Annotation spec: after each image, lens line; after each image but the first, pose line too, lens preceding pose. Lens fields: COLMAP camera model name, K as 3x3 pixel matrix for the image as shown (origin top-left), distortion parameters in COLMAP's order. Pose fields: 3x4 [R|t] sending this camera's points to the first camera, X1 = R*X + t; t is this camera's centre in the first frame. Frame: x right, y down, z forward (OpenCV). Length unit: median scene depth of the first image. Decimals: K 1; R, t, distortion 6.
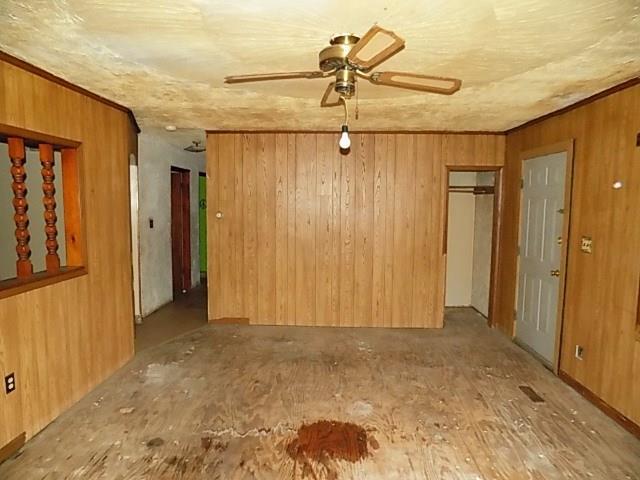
lens RADIAL K [[427.8, 0, 321.6], [0, 427.8, 242.2], [0, 0, 1]] dist [-0.075495, 0.067932]
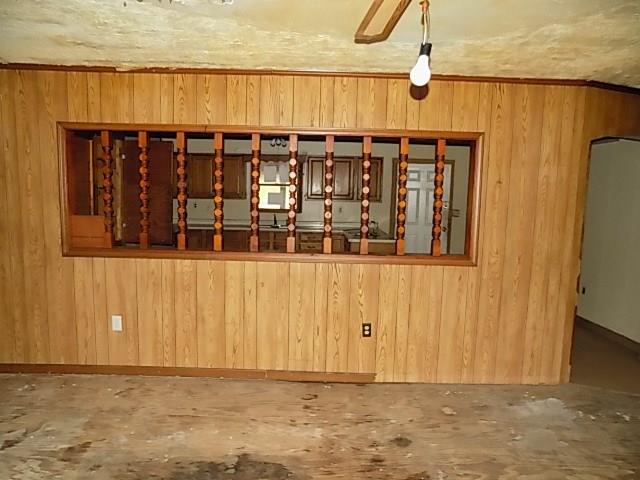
lens RADIAL K [[427.8, 0, 321.6], [0, 427.8, 242.2], [0, 0, 1]] dist [-0.075495, 0.067932]
pose [[0.043741, 0.109921, -0.992977, 0.462643], [-0.122888, 0.986973, 0.103844, -0.044989], [0.991456, 0.117482, 0.056679, 0.657719]]
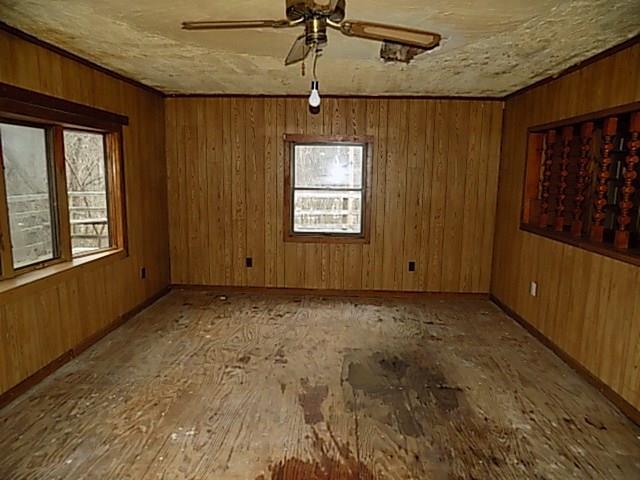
lens RADIAL K [[427.8, 0, 321.6], [0, 427.8, 242.2], [0, 0, 1]] dist [-0.075495, 0.067932]
pose [[-0.999635, -0.025269, 0.009543, 0.016797], [-0.022003, 0.966714, 0.254911, -0.128477], [-0.015667, 0.254608, -0.966917, 1.509877]]
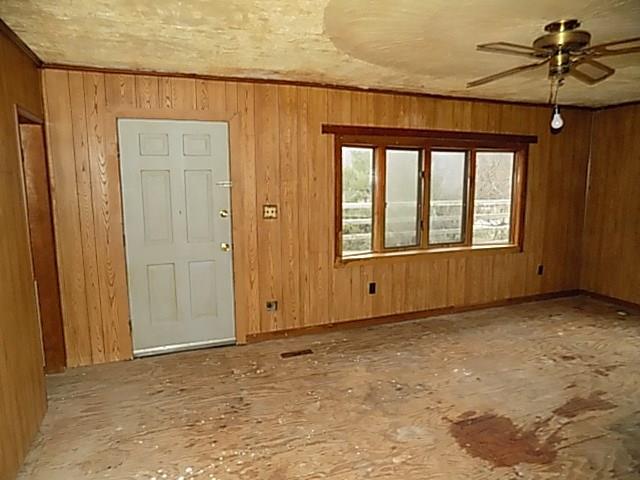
lens RADIAL K [[430.7, 0, 321.9], [0, 430.7, 236.7], [0, 0, 1]] dist [-0.068532, 0.066532]
pose [[-0.395455, -0.133276, 0.908765, -0.569284], [0.085992, 0.979698, 0.181099, -0.147470], [-0.914451, 0.149763, -0.375966, 1.535500]]
